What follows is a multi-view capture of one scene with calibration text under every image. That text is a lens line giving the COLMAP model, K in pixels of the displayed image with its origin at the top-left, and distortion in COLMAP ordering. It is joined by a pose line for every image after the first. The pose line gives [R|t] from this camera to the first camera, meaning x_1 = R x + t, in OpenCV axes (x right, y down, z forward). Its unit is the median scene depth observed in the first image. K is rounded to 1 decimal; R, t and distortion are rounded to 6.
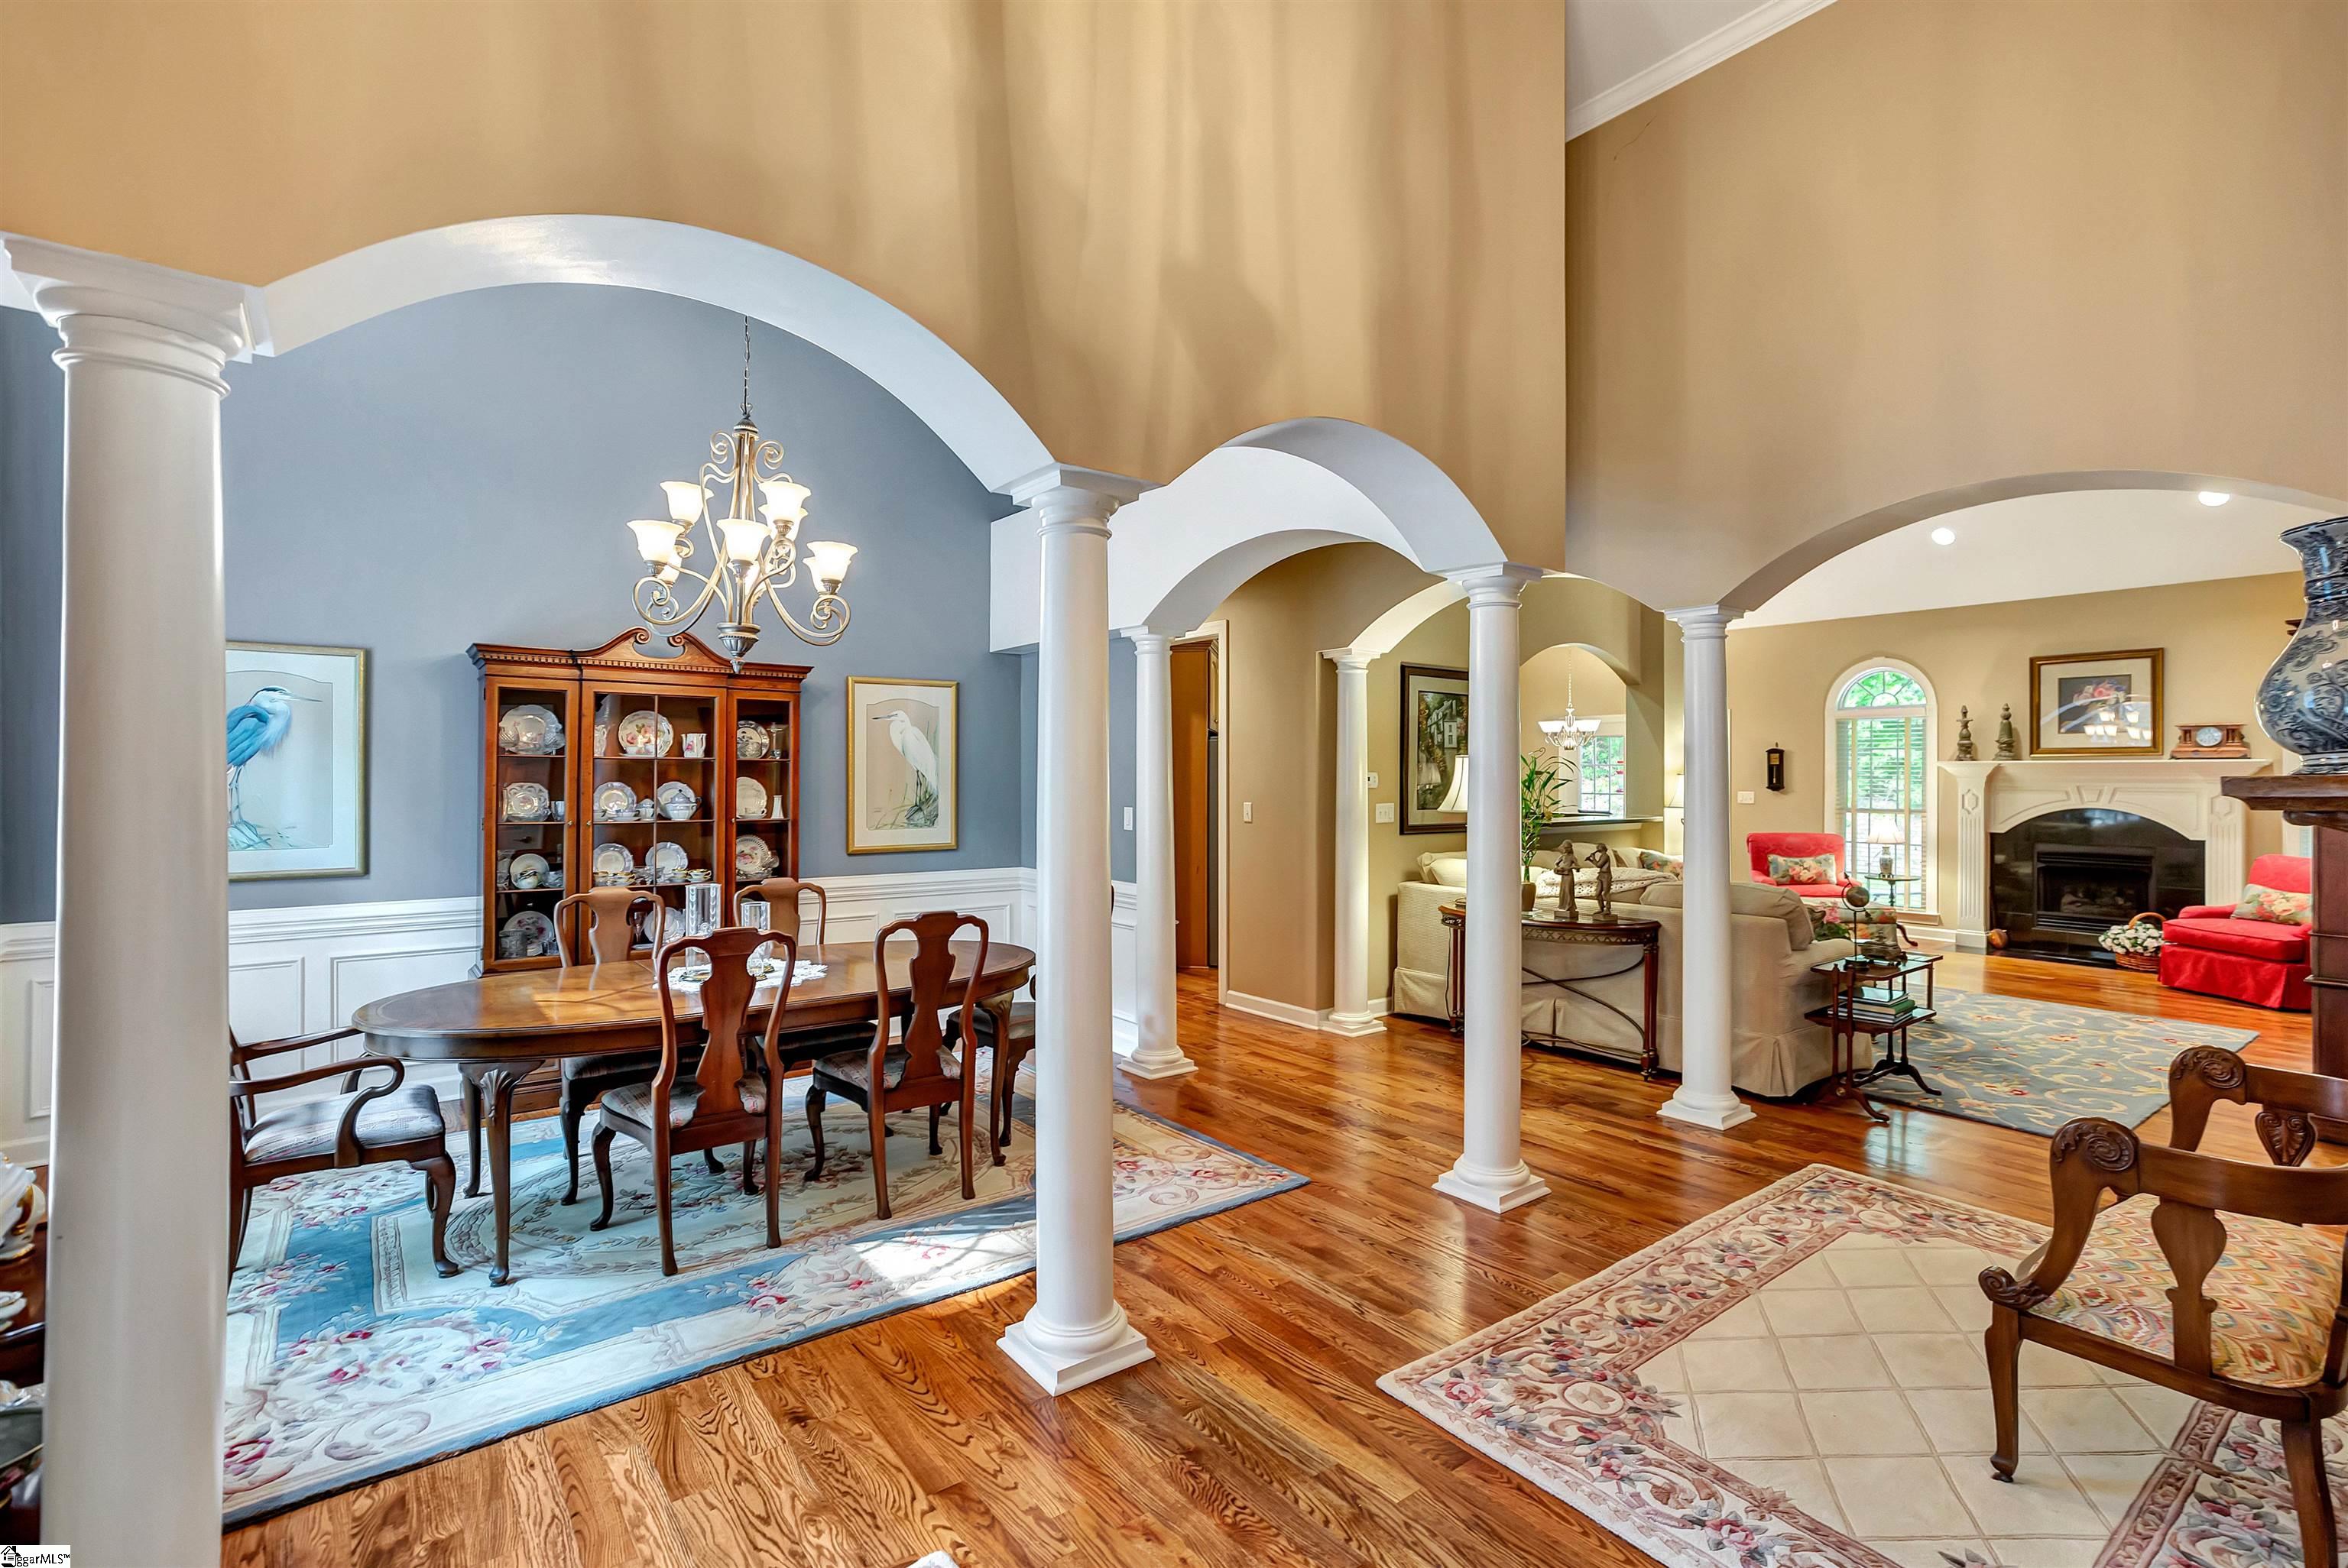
lens RADIAL K [[1089.8, 0, 1194.9], [0, 1089.8, 770.1], [0, 0, 1]] dist [-0.036159, 0.029214]
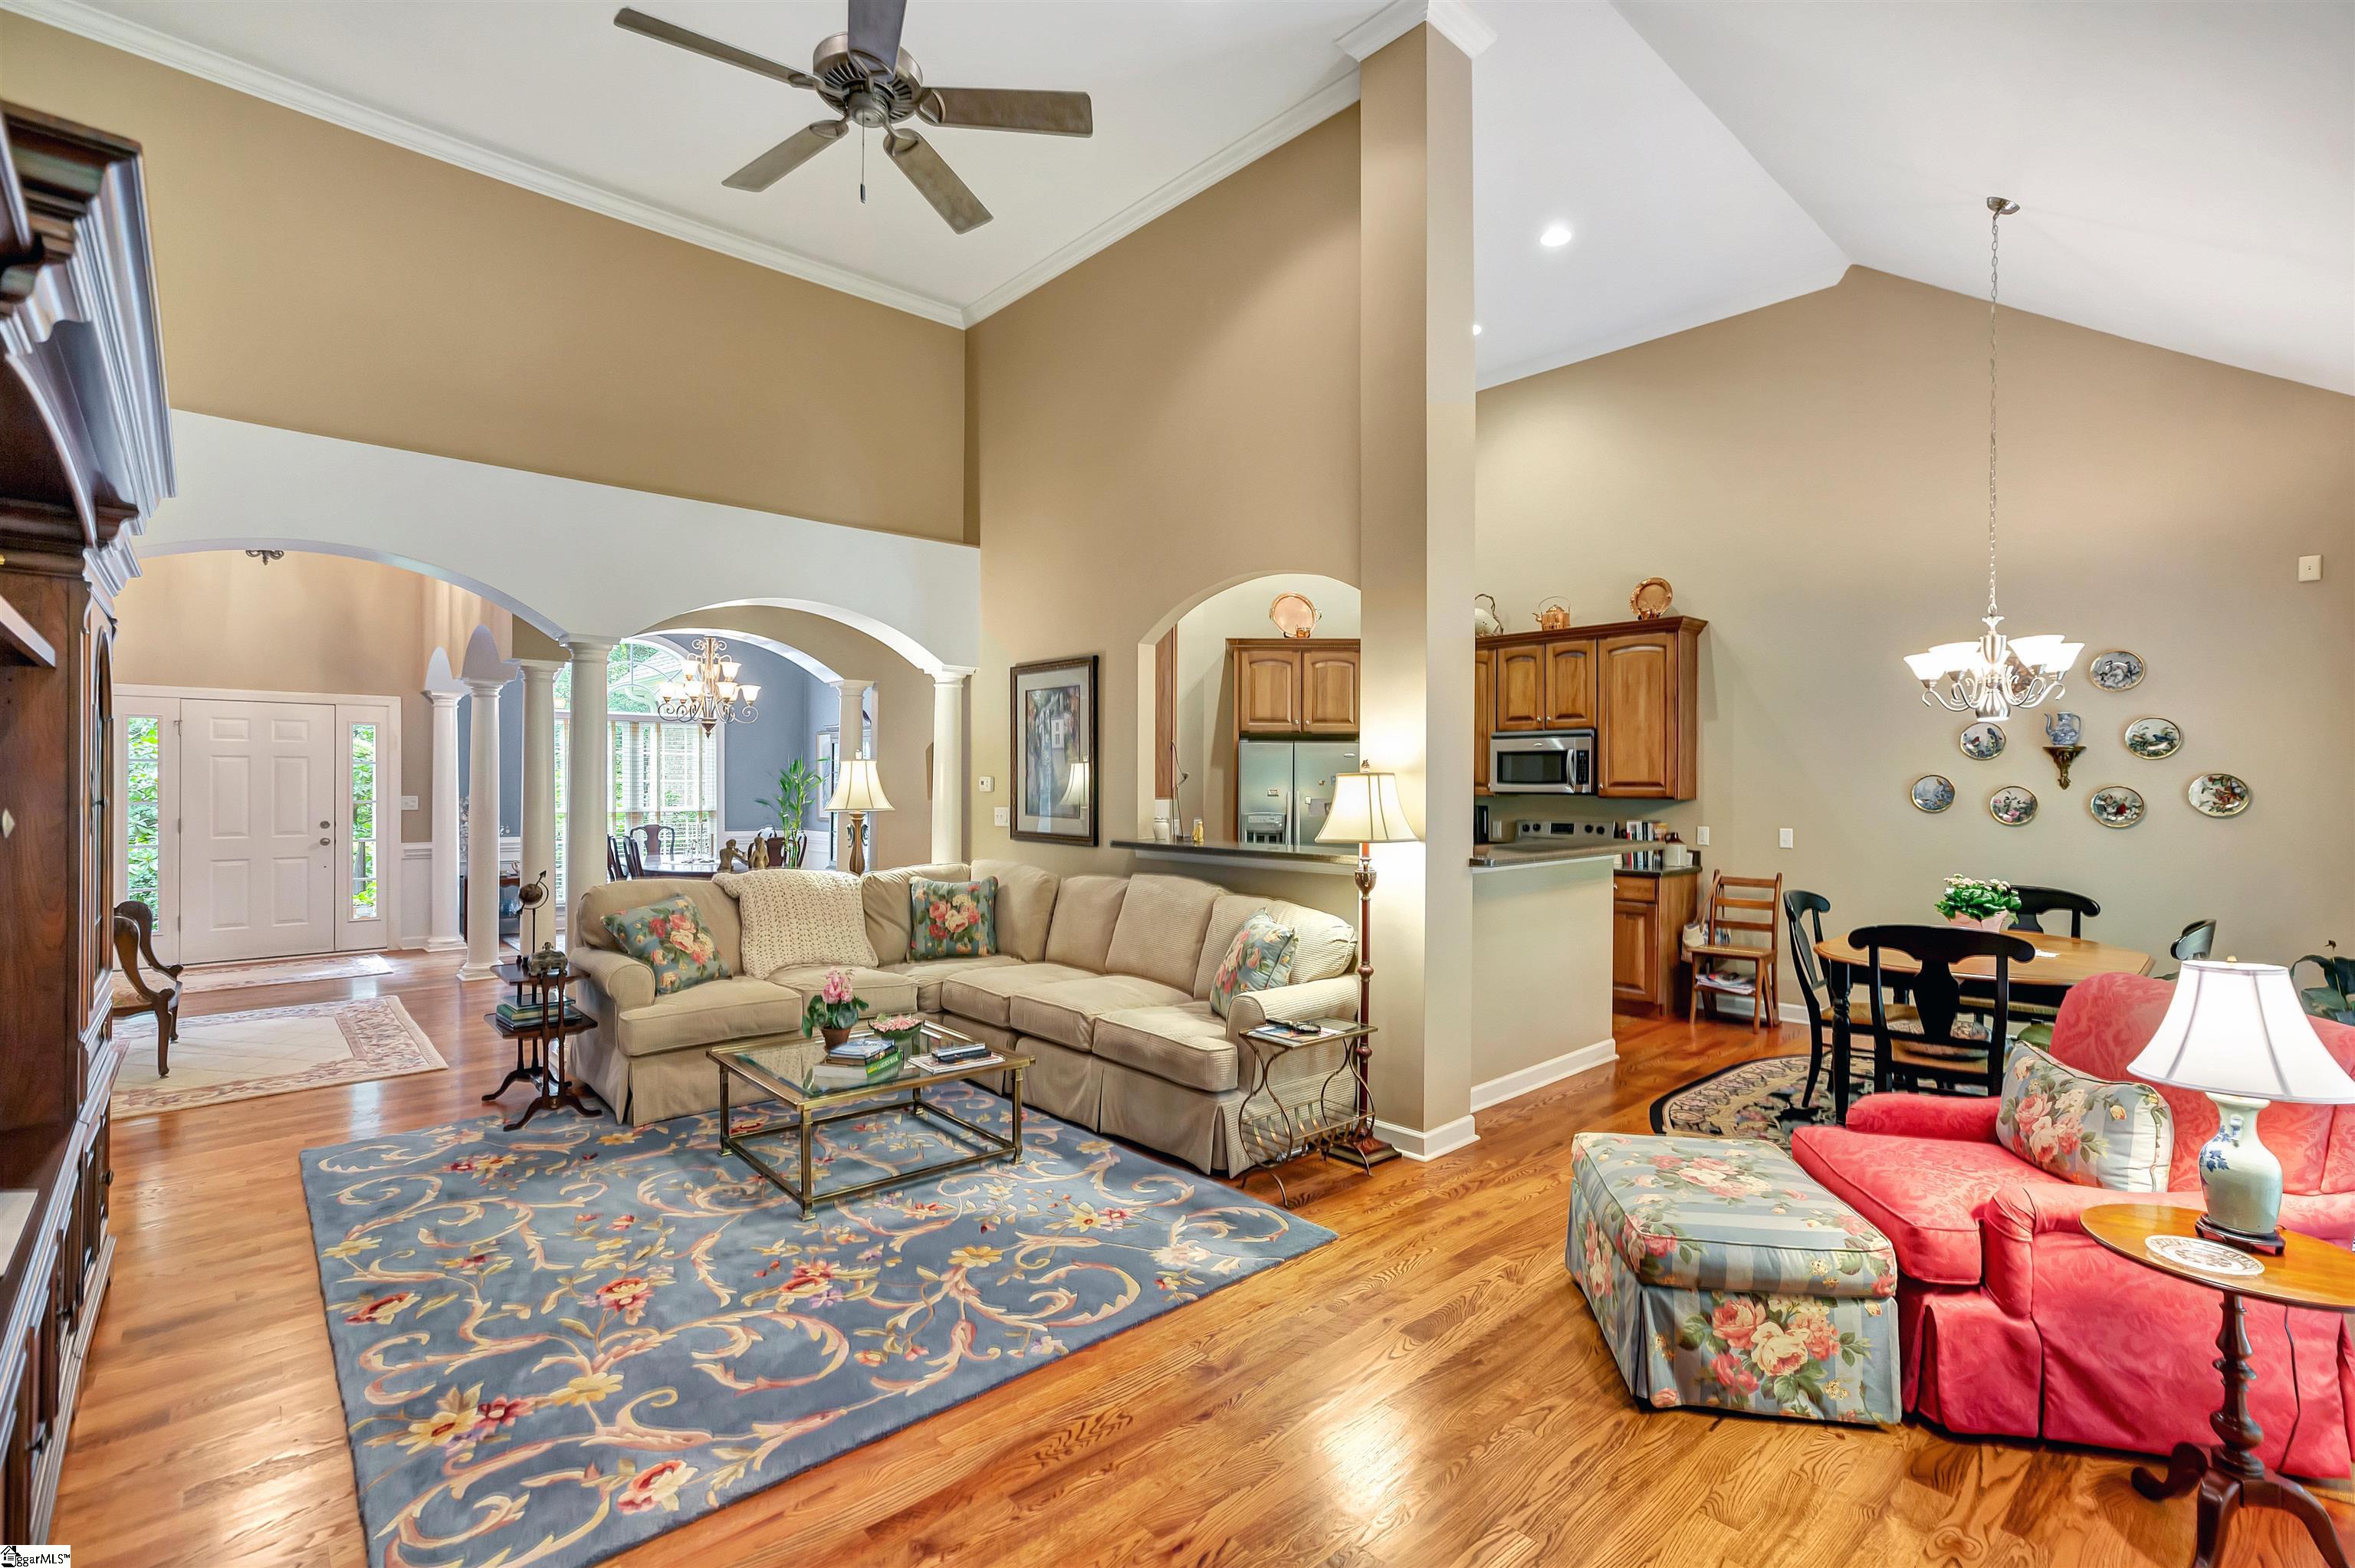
lens RADIAL K [[1080.8, 0, 1195.5], [0, 1080.8, 782.4], [0, 0, 1]] dist [-0.037858, 0.029261]
pose [[0.074019, -0.003048, -0.997252, 0.939869], [0.000517, 0.999995, -0.003018, 0.008677], [0.997257, -0.000293, 0.074020, 0.872599]]
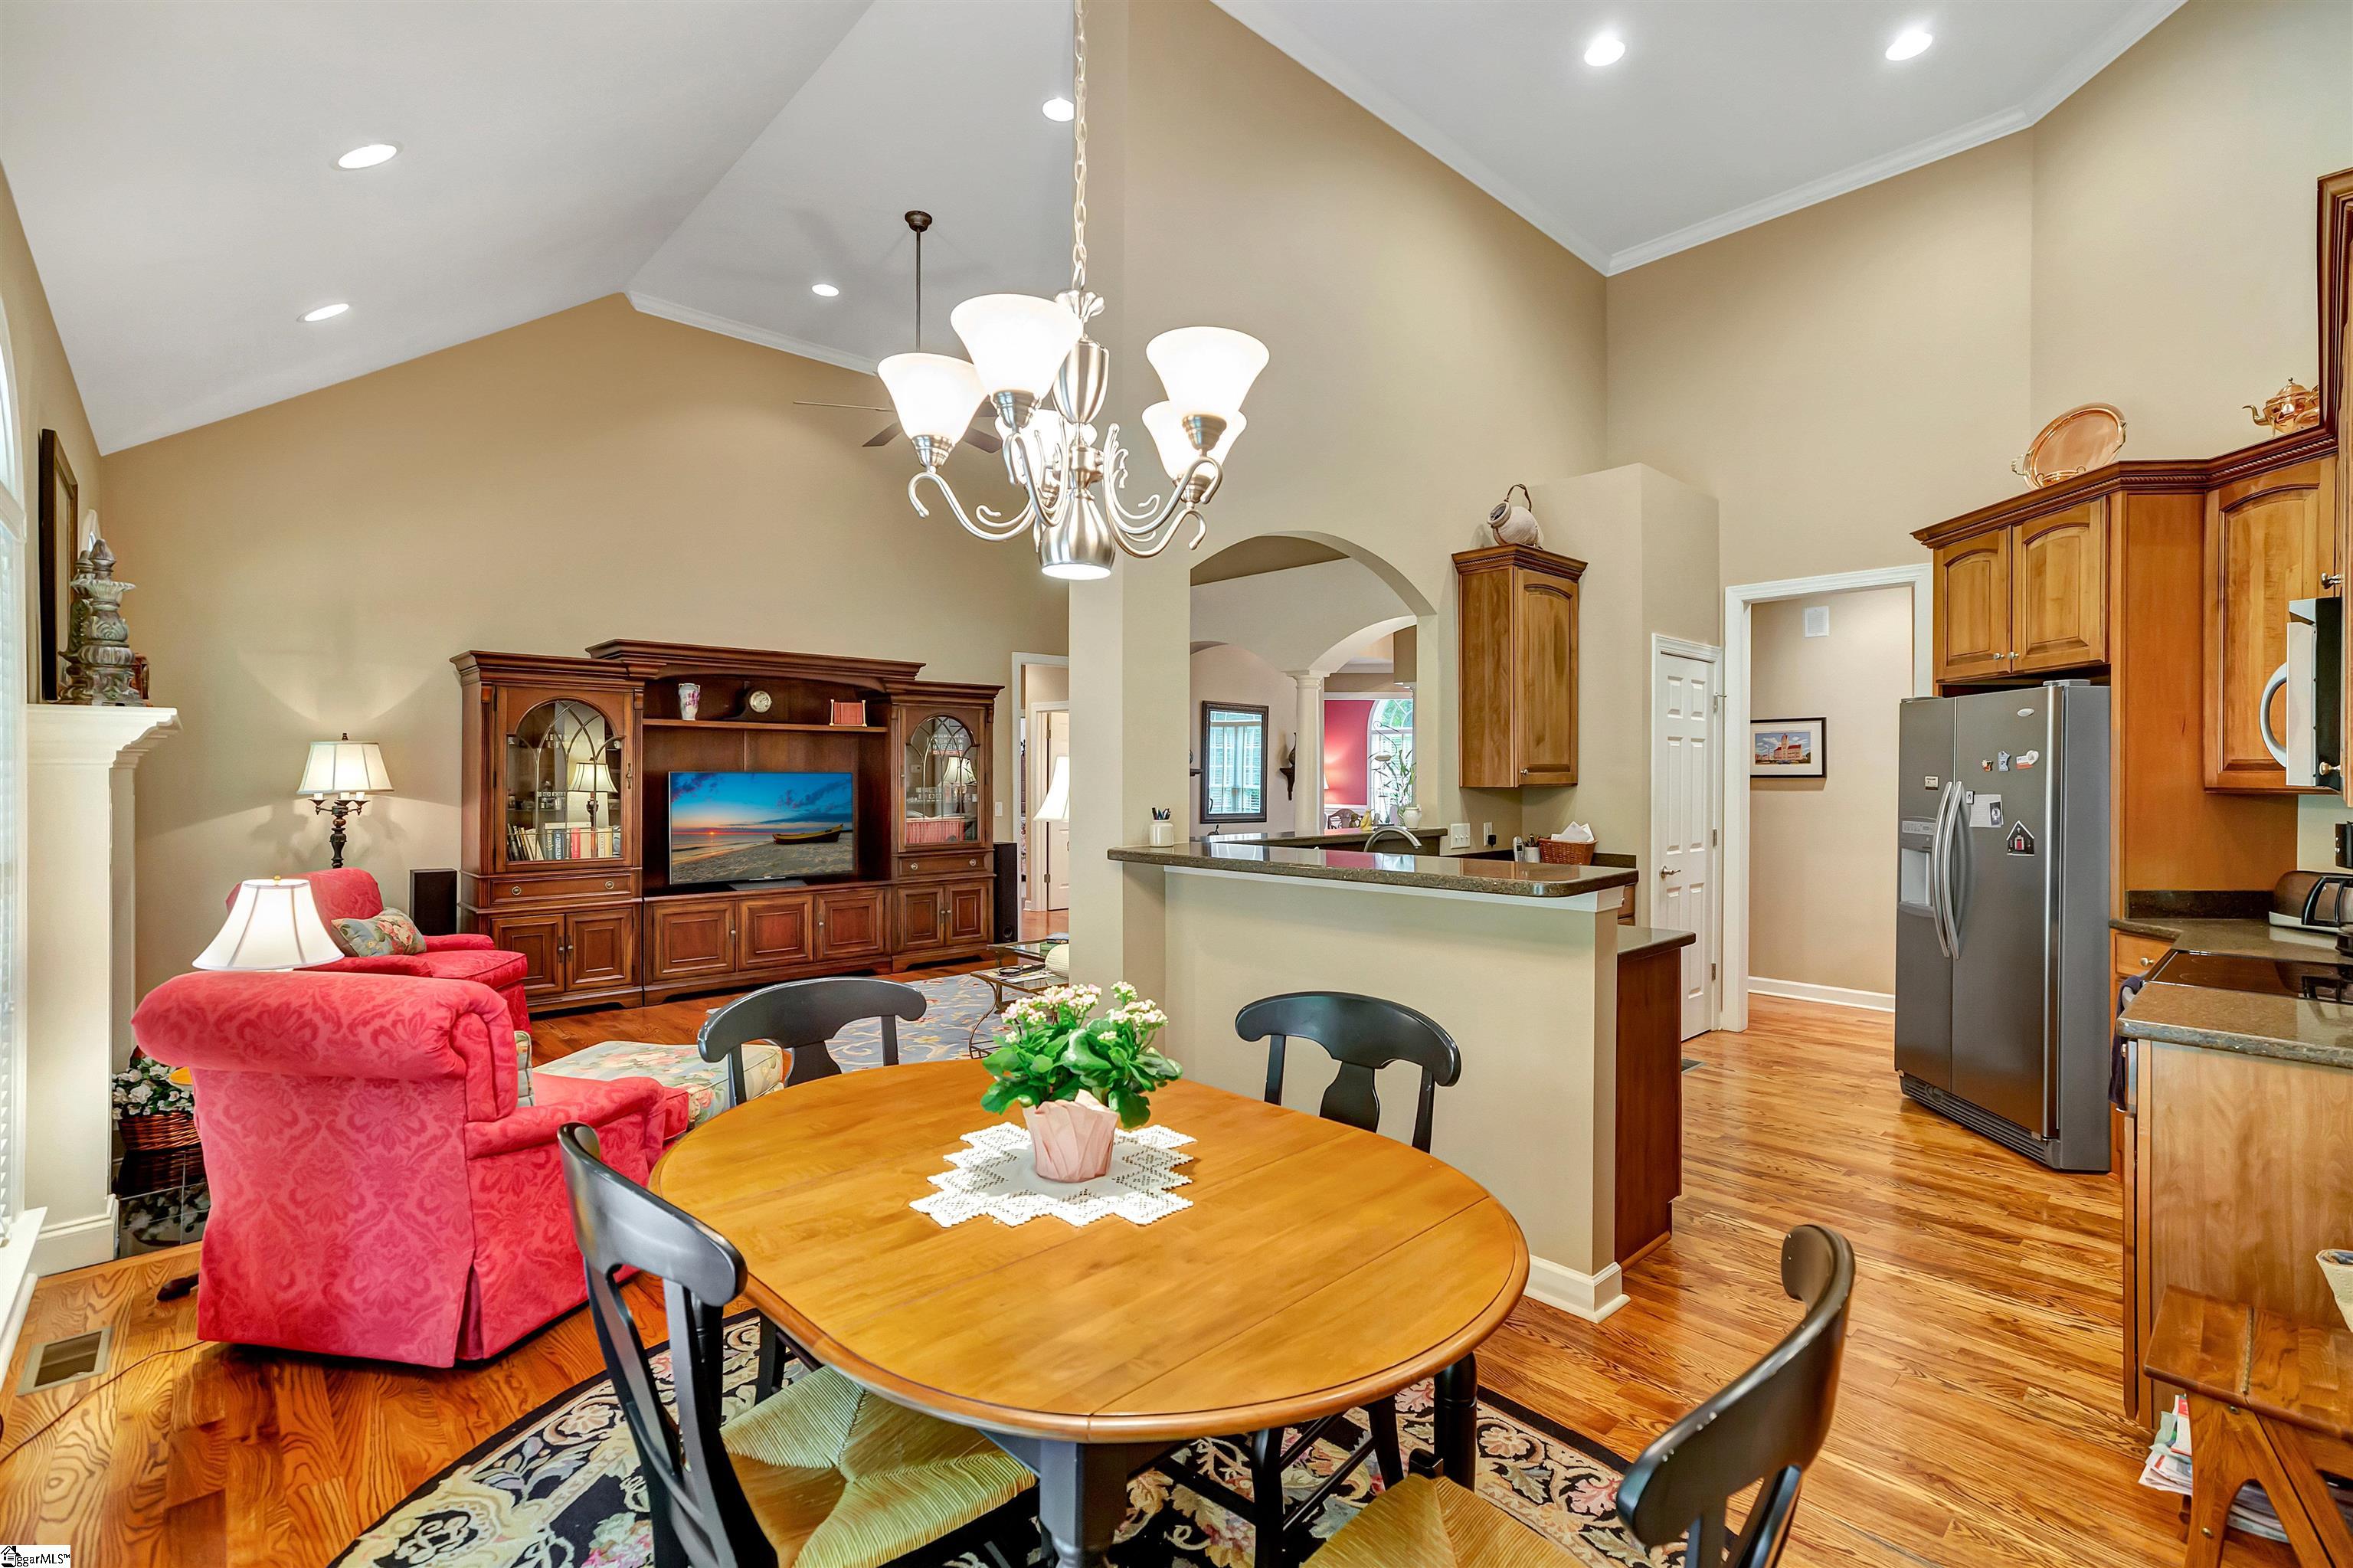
lens RADIAL K [[1080.1, 0, 1194.5], [0, 1080.1, 782.4], [0, 0, 1]] dist [-0.037858, 0.029261]
pose [[-0.996765, -0.004935, -0.080223, 0.442141], [-0.005265, 0.999979, 0.003898, 0.013981], [0.080202, 0.004308, -0.996769, 1.499617]]
